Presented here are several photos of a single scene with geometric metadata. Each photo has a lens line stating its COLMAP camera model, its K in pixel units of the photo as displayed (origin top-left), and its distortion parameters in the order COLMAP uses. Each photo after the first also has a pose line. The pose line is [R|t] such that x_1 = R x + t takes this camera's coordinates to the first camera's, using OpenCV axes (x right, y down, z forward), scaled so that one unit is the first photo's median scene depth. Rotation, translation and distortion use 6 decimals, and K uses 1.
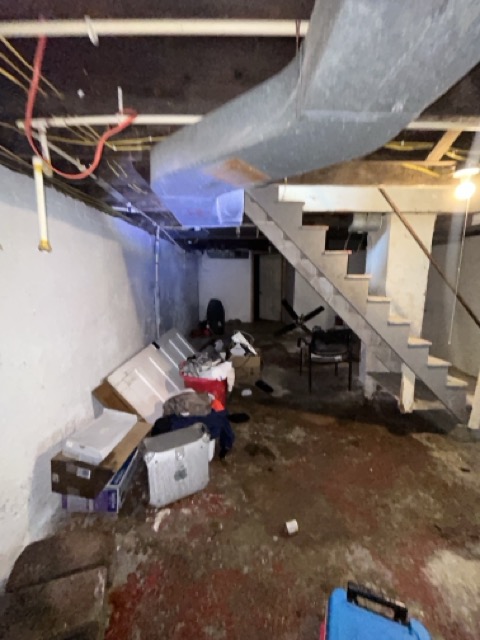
lens RADIAL K [[262.4, 0, 240.0], [0, 262.4, 320.0], [0, 0, 1]] dist [-0.003058, -0.000042]
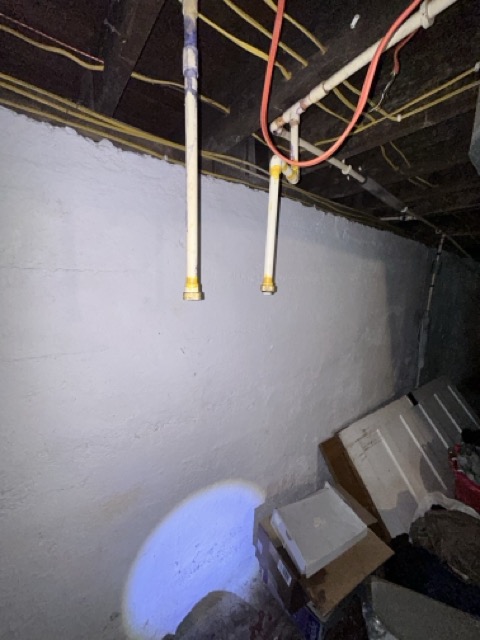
lens RADIAL K [[262.4, 0, 240.0], [0, 262.4, 320.0], [0, 0, 1]] dist [-0.003058, -0.000042]
pose [[0.617765, 0.109936, -0.778640, -0.100796], [-0.151004, 0.988336, 0.019738, -0.078859], [0.771728, 0.105384, 0.627160, 0.210467]]
